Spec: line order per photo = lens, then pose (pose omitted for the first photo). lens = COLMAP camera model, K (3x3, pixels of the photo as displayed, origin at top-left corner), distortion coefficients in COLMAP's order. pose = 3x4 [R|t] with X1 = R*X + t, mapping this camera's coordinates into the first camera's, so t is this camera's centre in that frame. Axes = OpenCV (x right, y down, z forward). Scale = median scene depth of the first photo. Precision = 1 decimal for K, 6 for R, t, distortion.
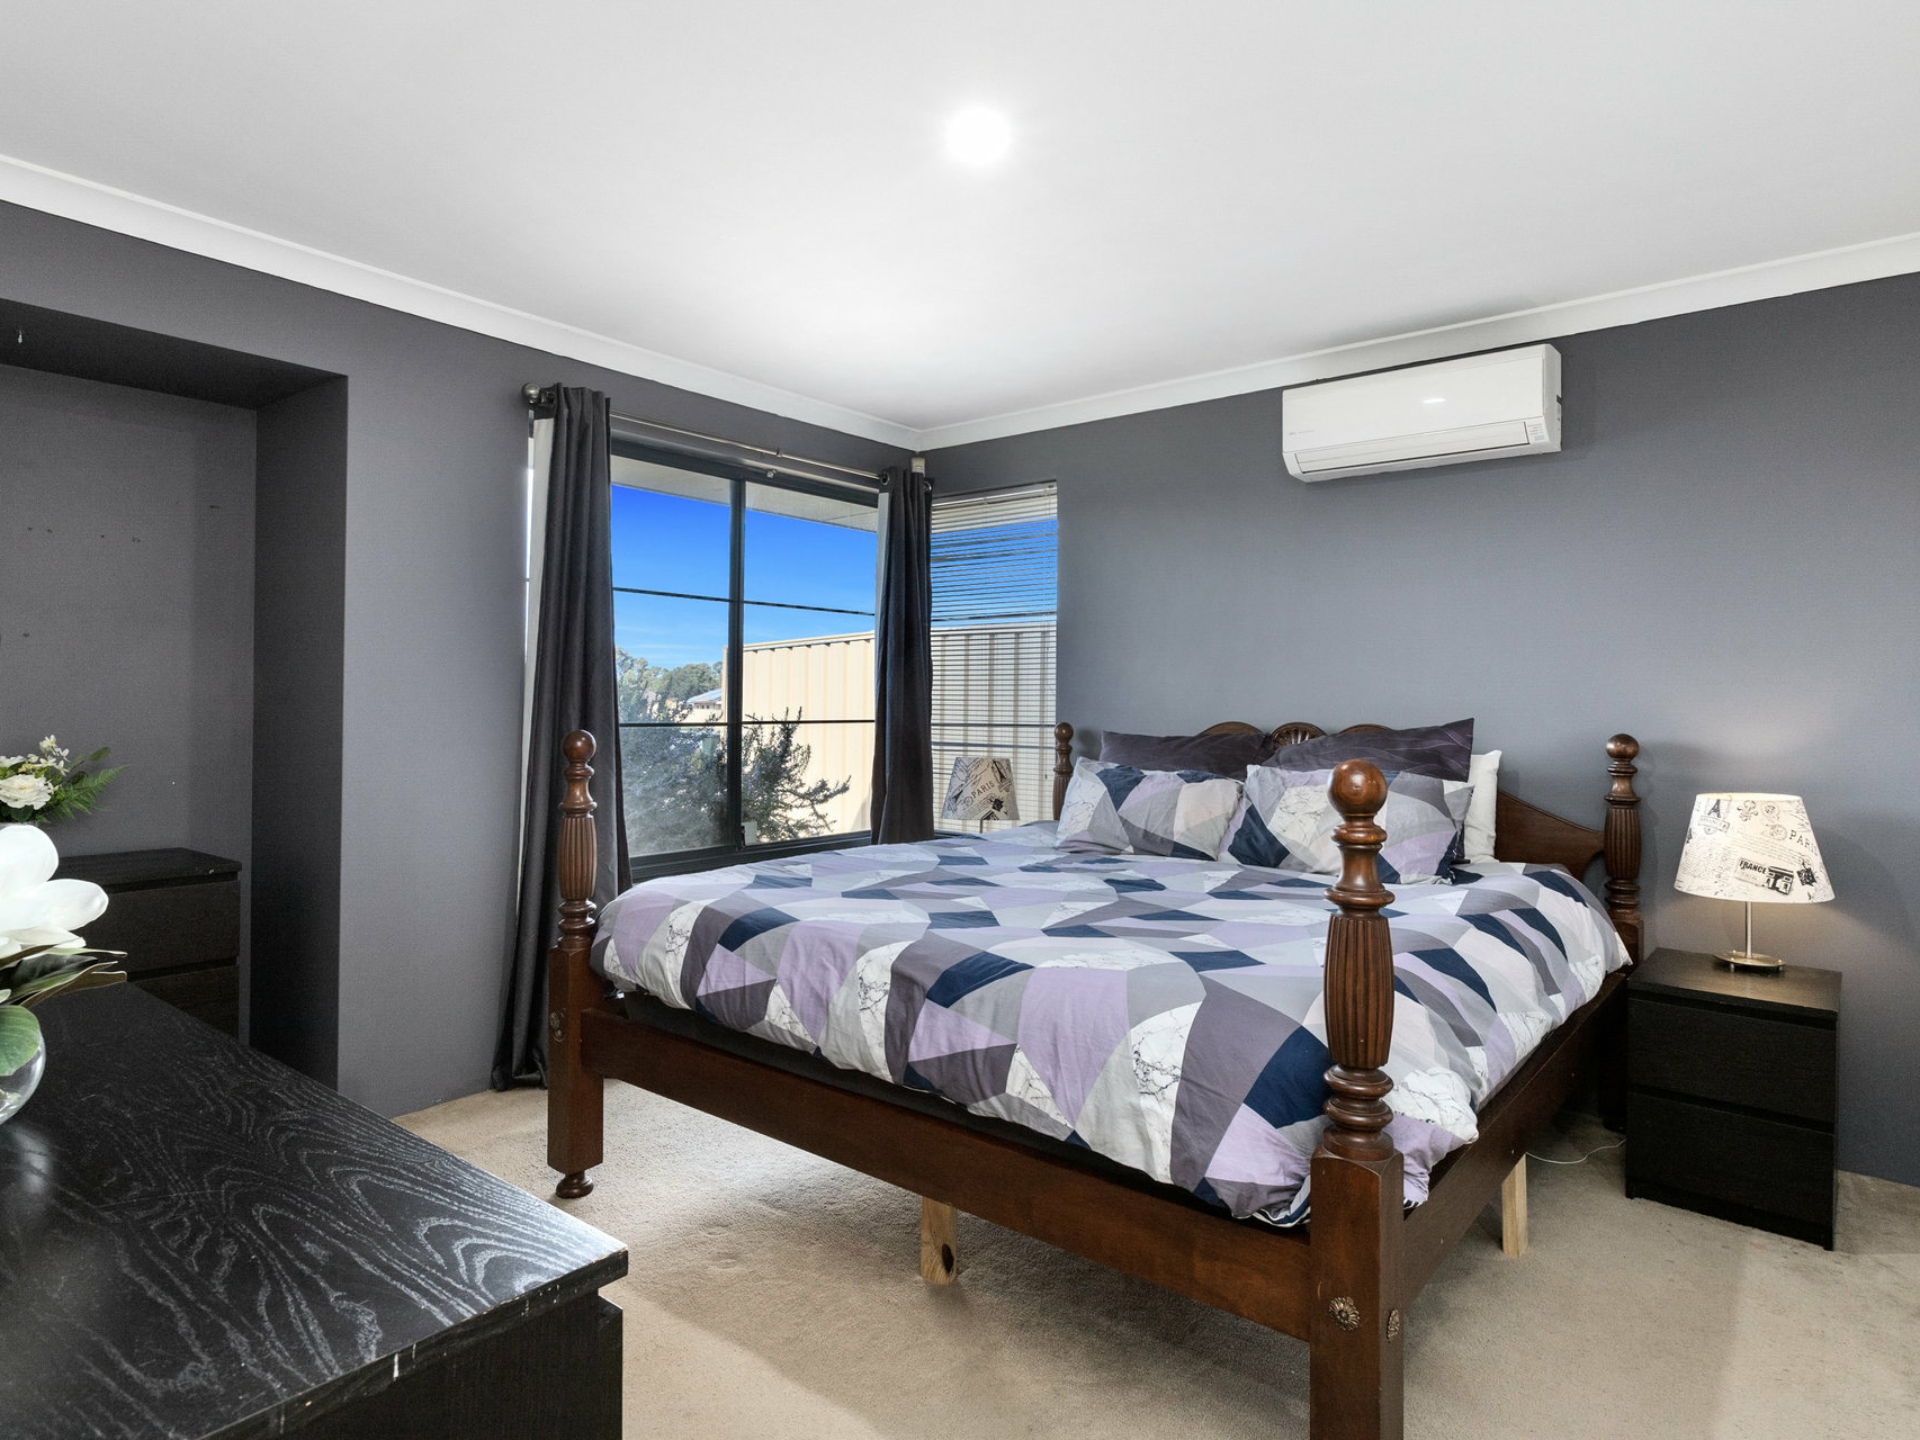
lens RADIAL K [[1089.7, 0, 953.8], [0, 1089.7, 707.9], [0, 0, 1]] dist [-0.001552, -0.002158]
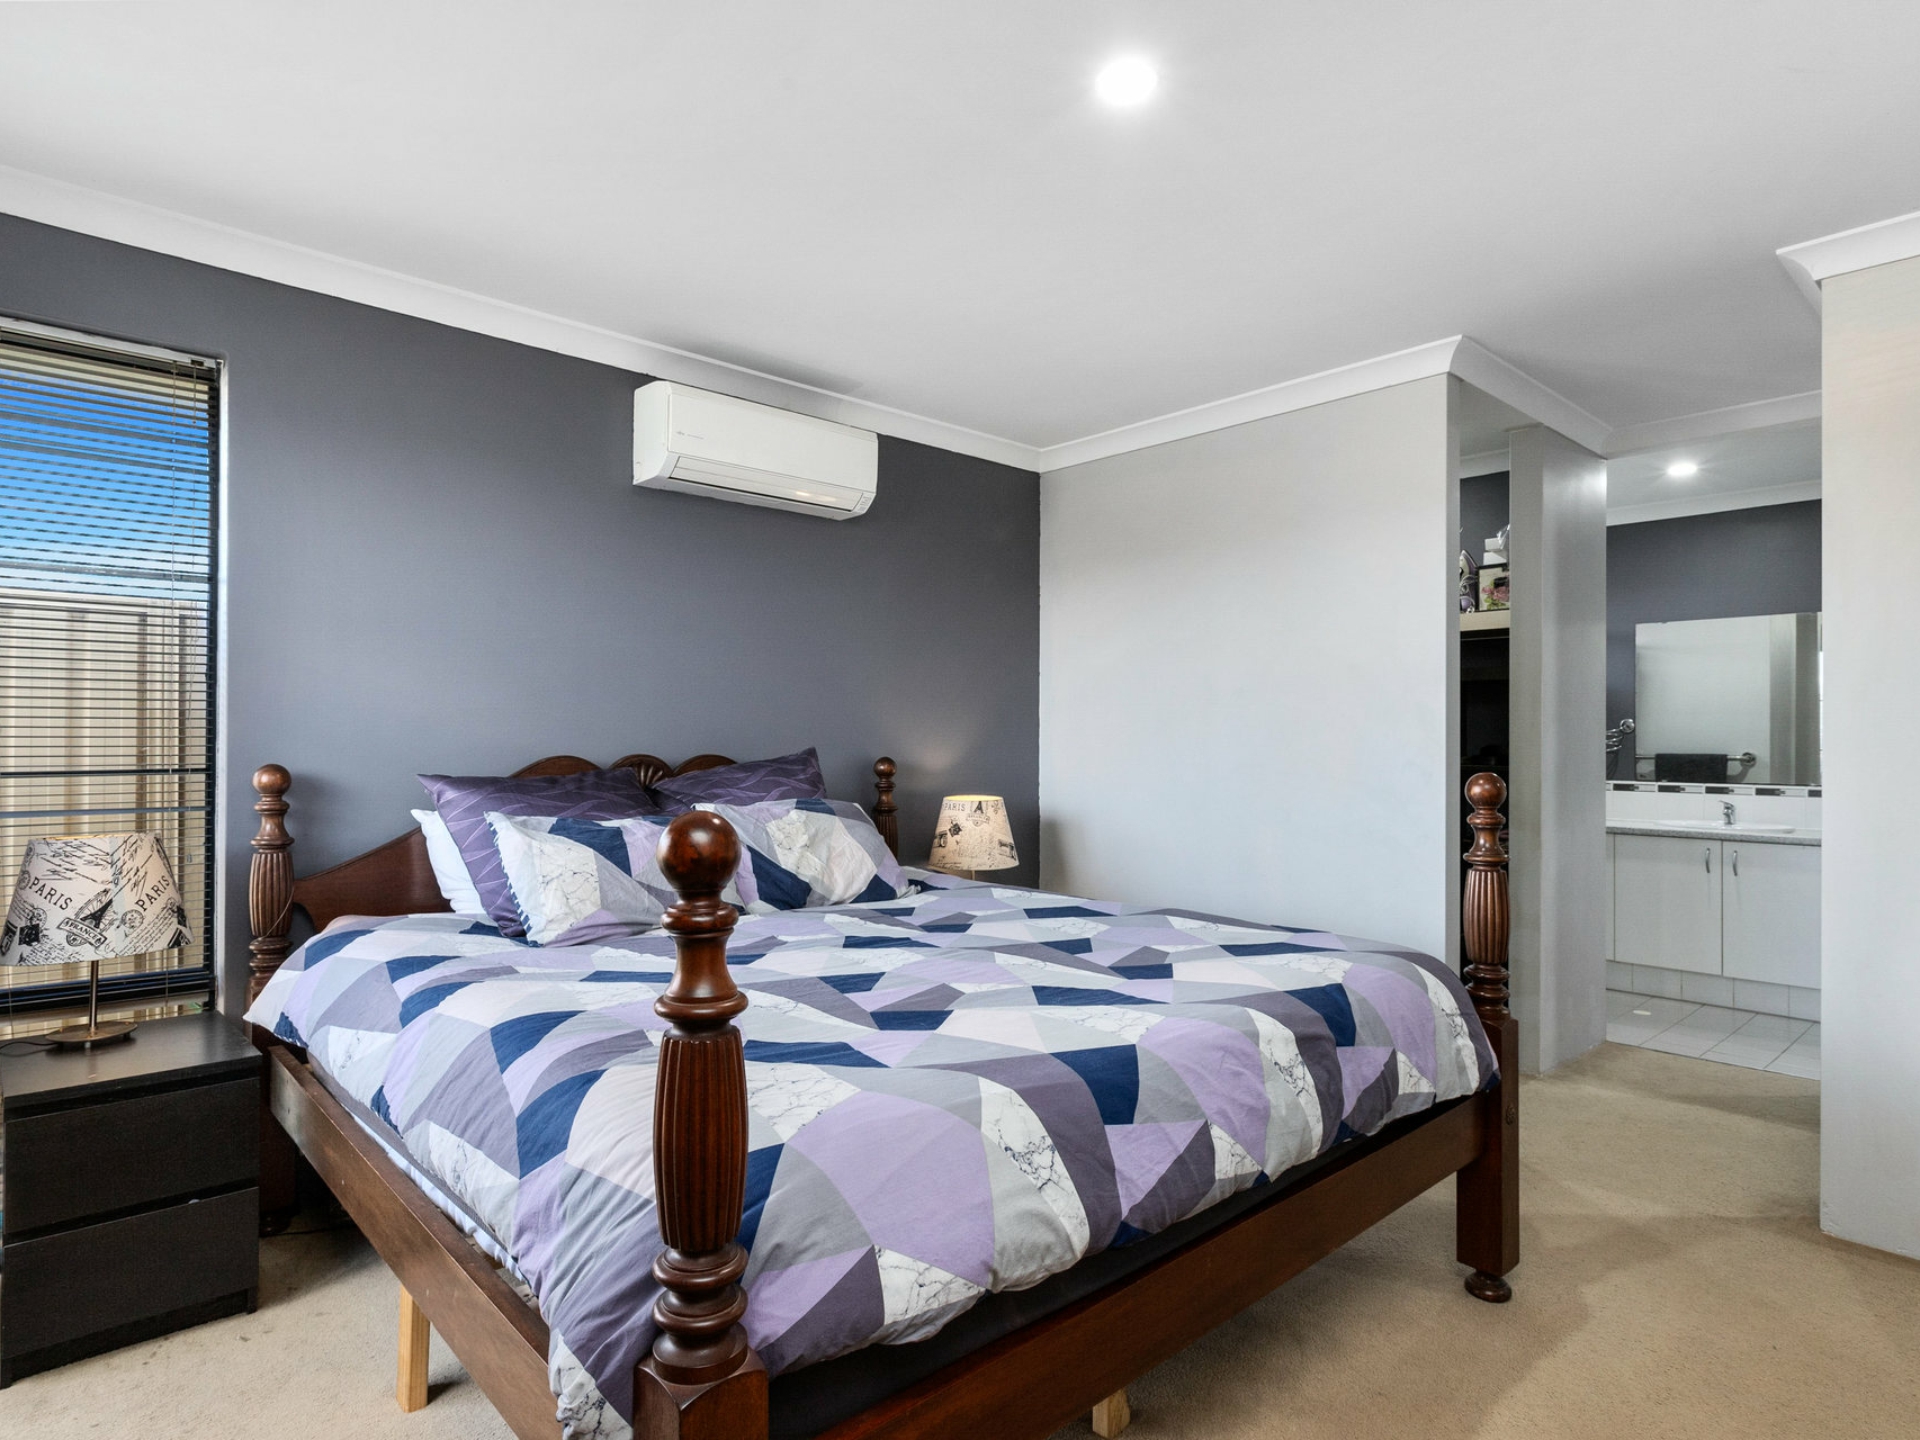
lens RADIAL K [[1089.7, 0, 955.3], [0, 1089.7, 729.2], [0, 0, 1]] dist [-0.001552, -0.002158]
pose [[0.133275, 0.003547, 0.991073, -0.641140], [0.002500, 0.999989, -0.003916, -0.003144], [-0.991076, 0.003000, 0.133265, 0.768010]]
